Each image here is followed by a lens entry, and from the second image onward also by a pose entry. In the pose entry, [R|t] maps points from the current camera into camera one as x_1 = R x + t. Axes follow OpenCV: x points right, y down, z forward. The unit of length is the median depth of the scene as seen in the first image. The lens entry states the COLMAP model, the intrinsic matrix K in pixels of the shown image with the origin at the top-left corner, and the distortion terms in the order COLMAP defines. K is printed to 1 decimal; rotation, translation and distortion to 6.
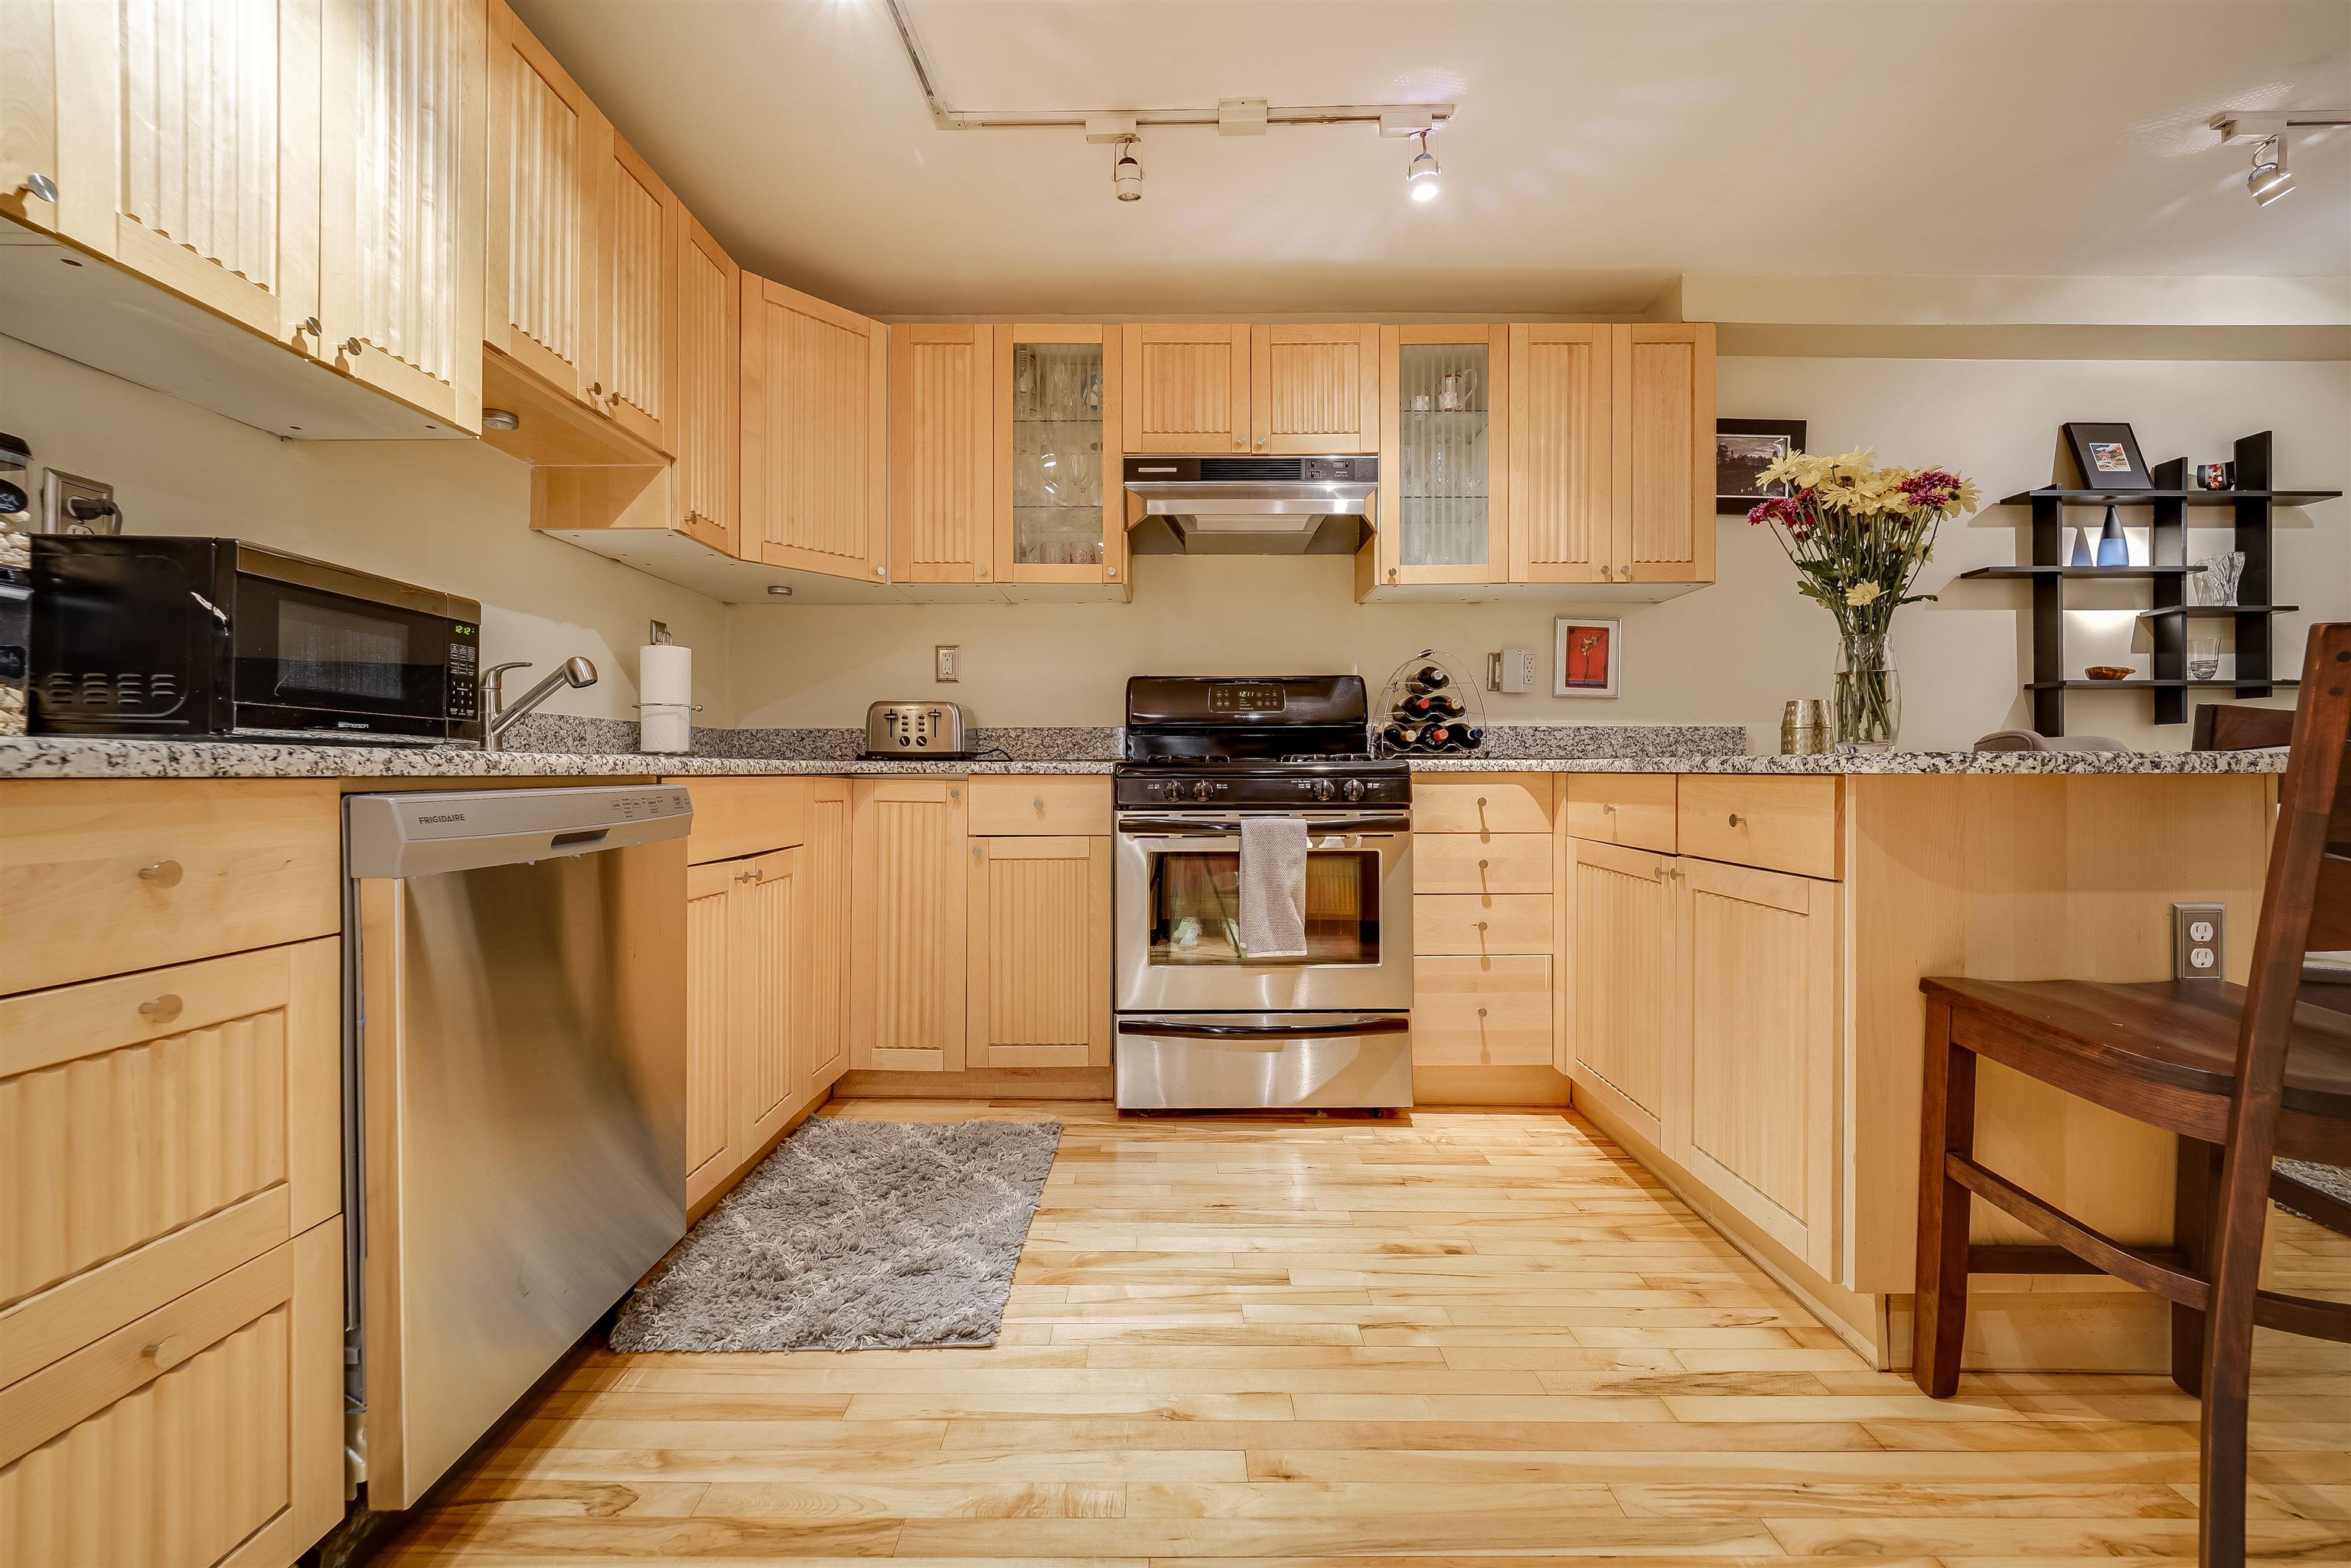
lens RADIAL K [[957.6, 0, 1178.6], [0, 957.6, 775.7], [0, 0, 1]] dist [-0.005451, -0.000594]
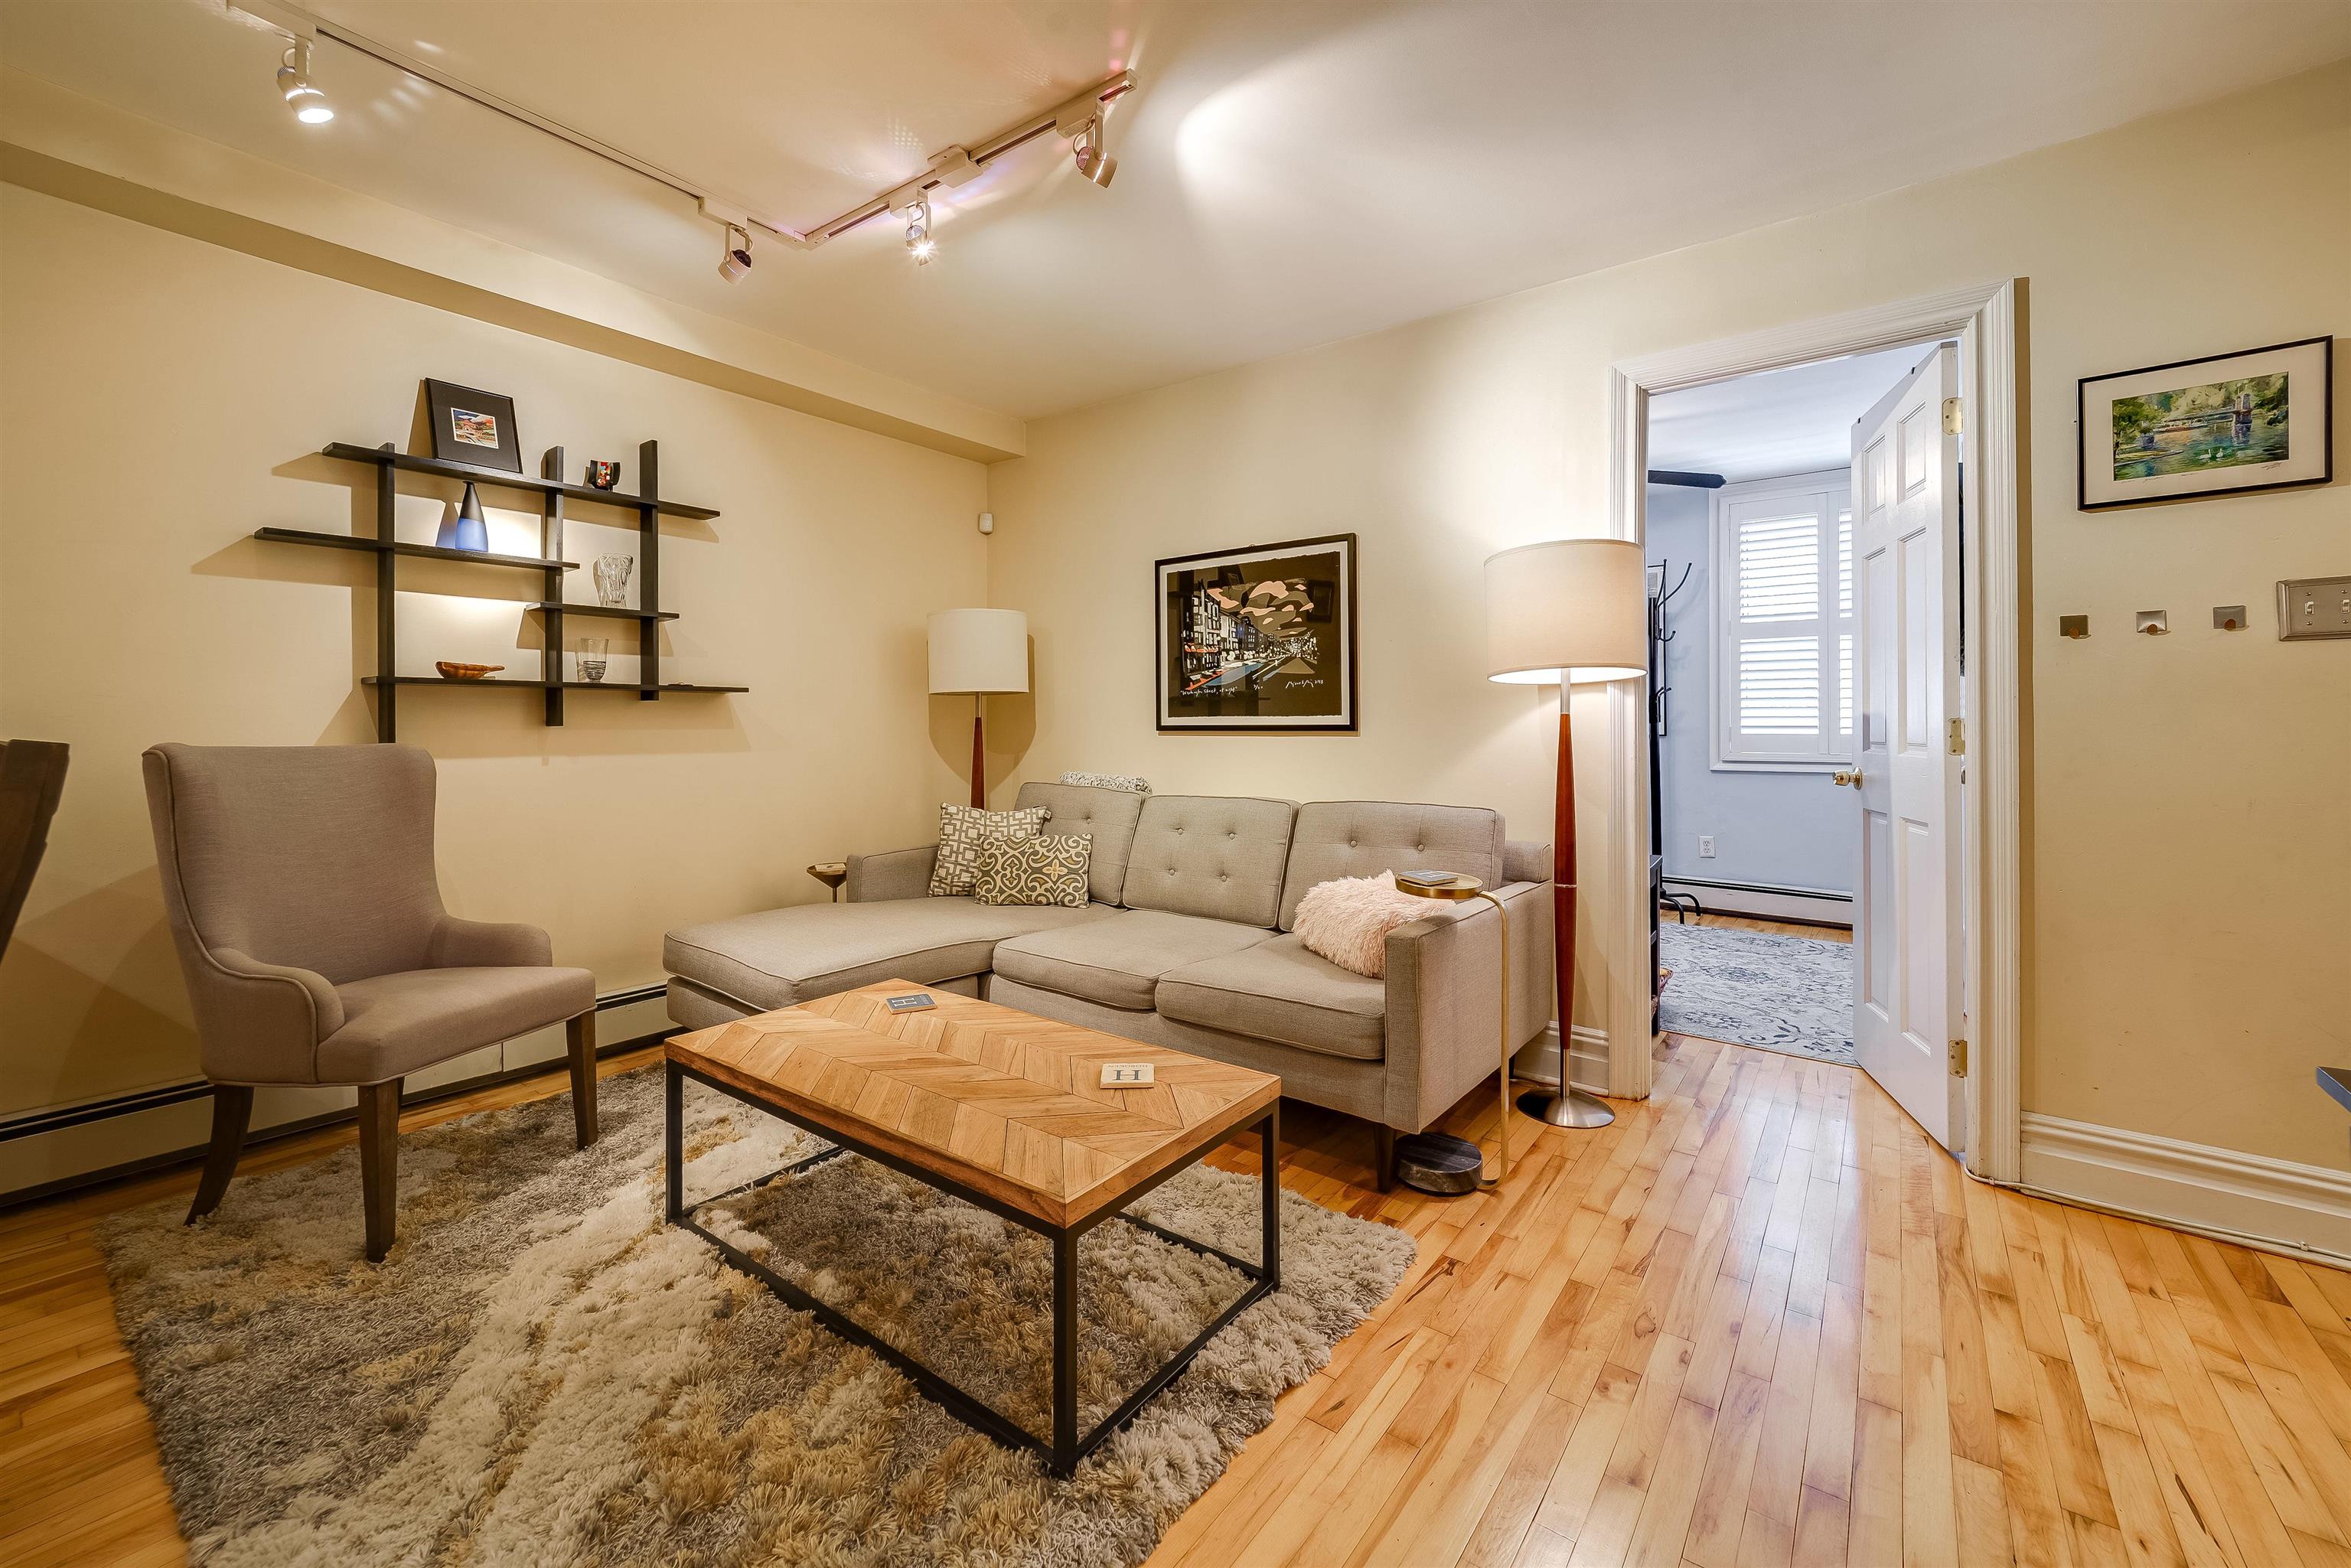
lens RADIAL K [[950.6, 0, 1189.3], [0, 950.6, 715.0], [0, 0, 1]] dist [0.008963, -0.000187]
pose [[0.603727, 0.008748, 0.797143, 0.739537], [0.002514, 0.999914, -0.012878, -0.057443], [-0.797188, 0.009779, 0.603653, -0.084970]]
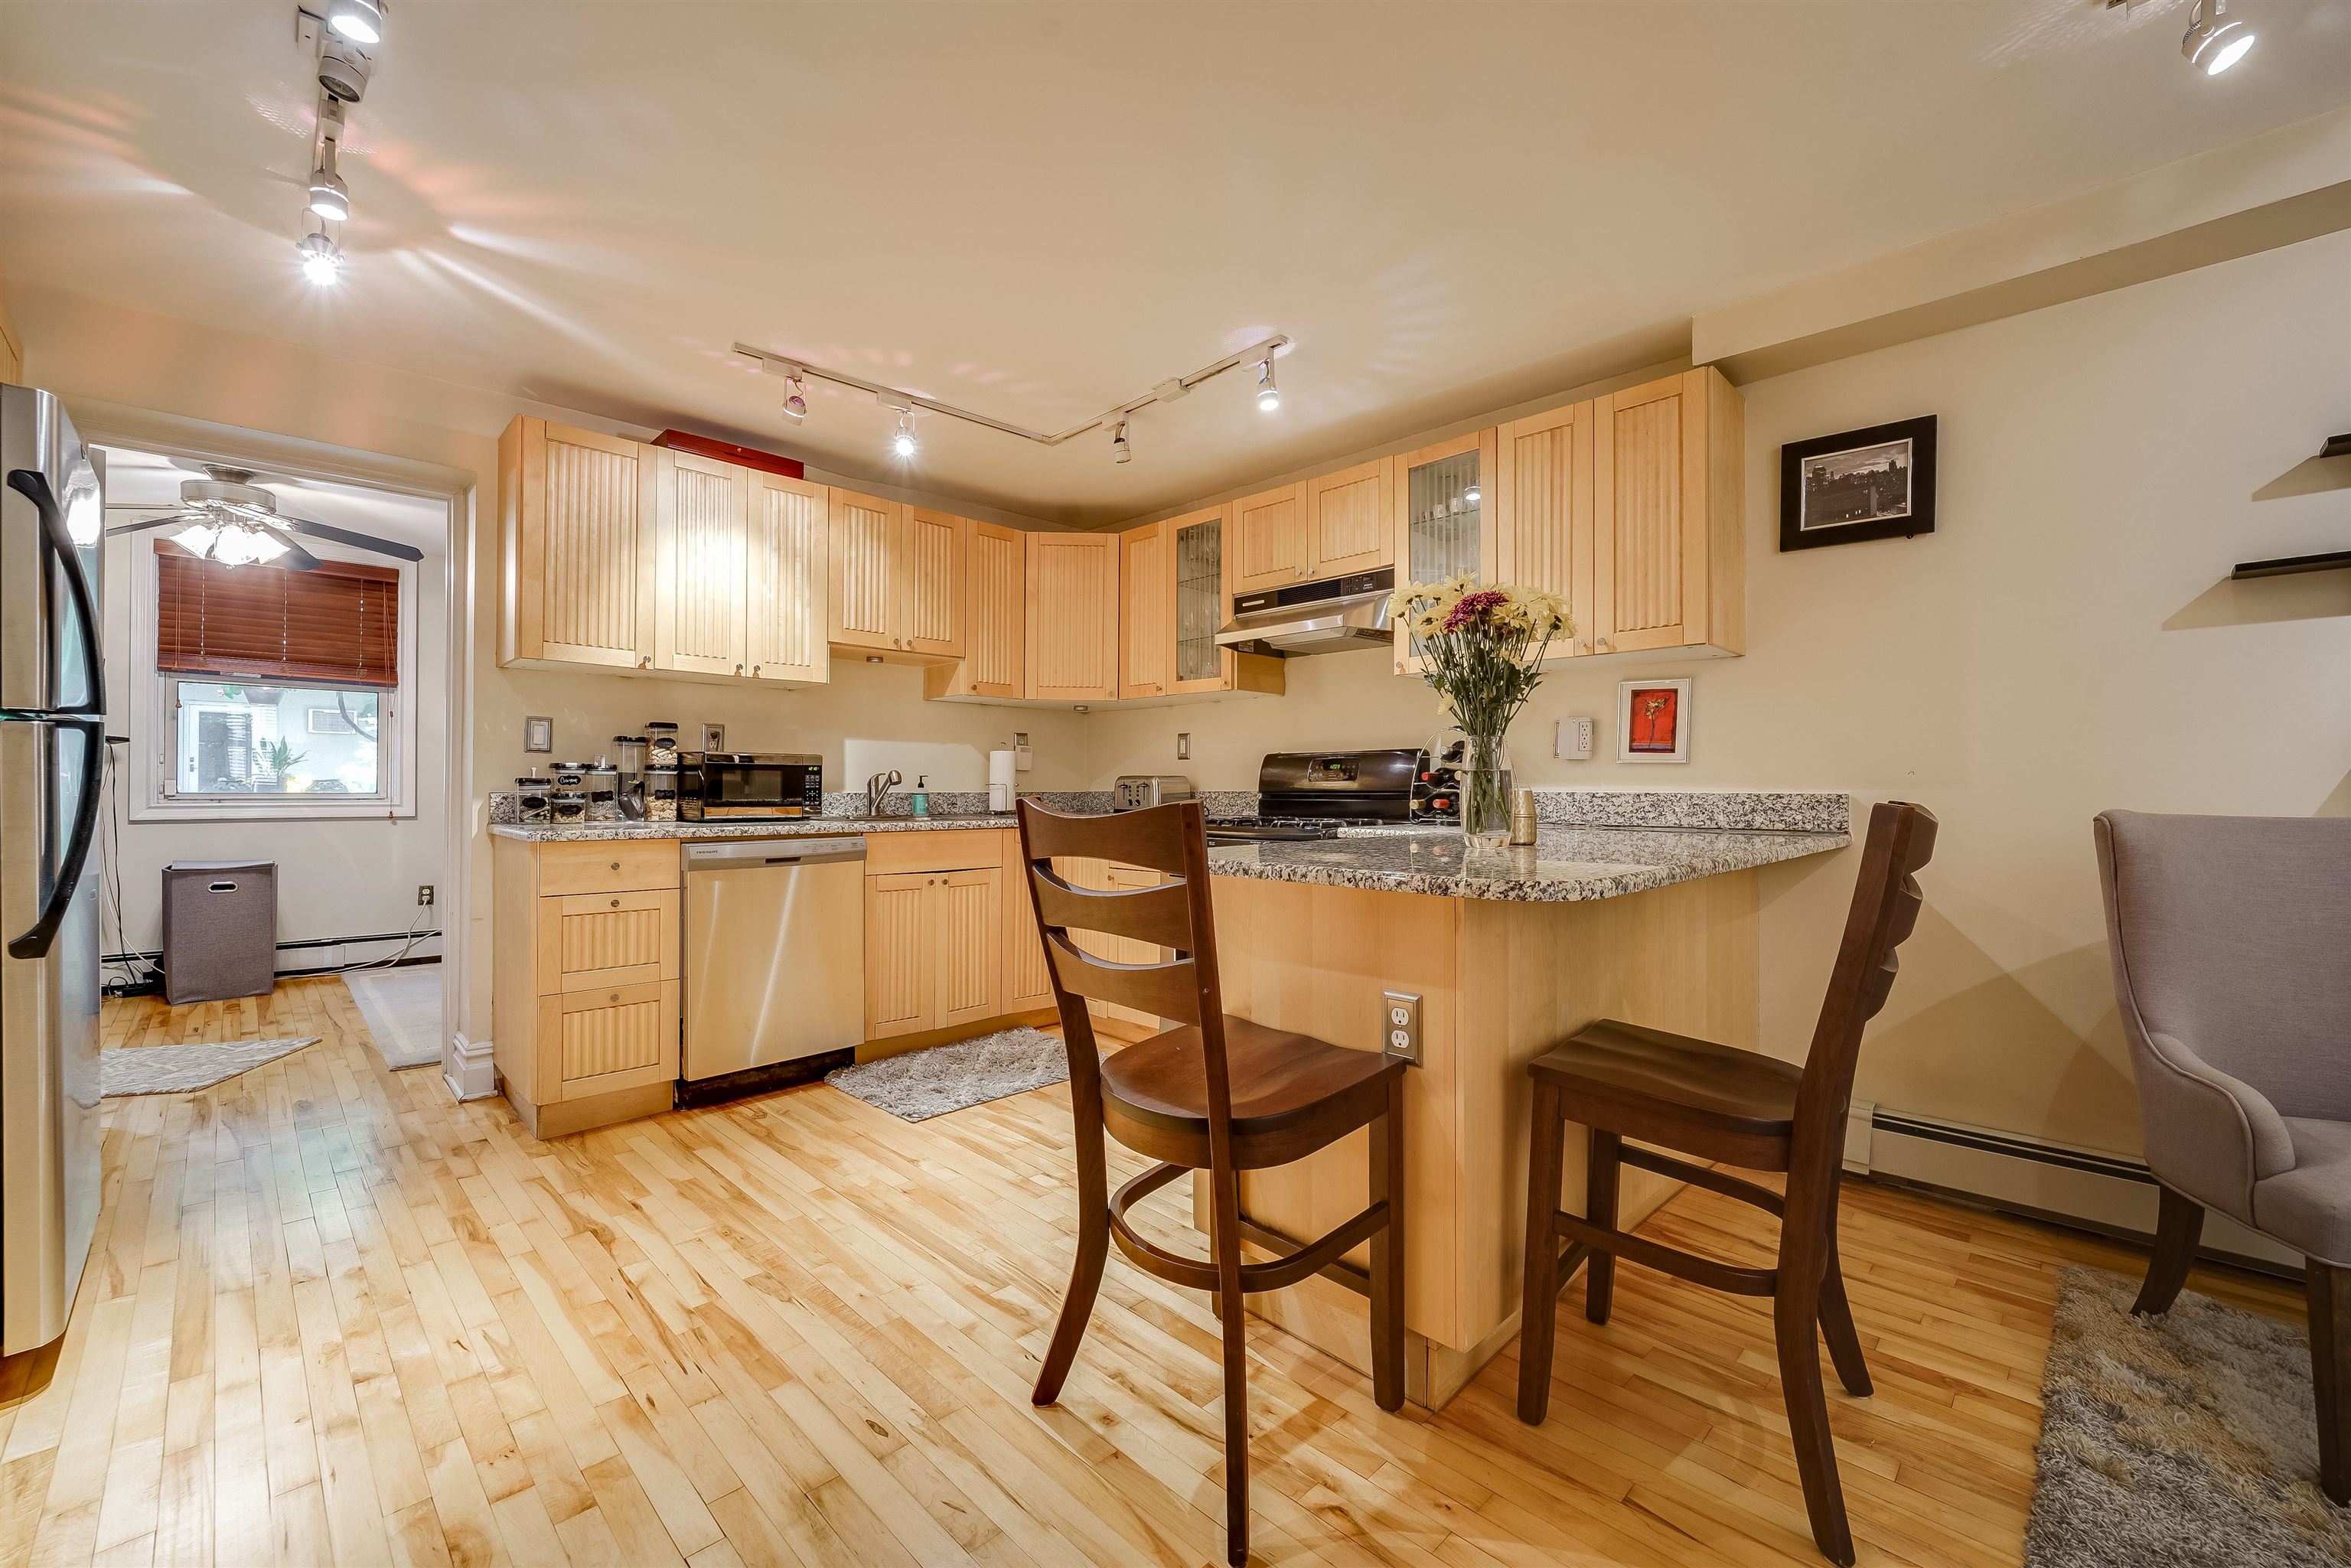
lens RADIAL K [[949.4, 0, 1180.9], [0, 949.4, 782.4], [0, 0, 1]] dist [-0.005048, 0.000095]
pose [[0.707986, -0.001175, -0.706226, 0.852940], [-0.005781, 0.999955, -0.007459, -0.057907], [0.706203, 0.009364, 0.707947, -0.013158]]
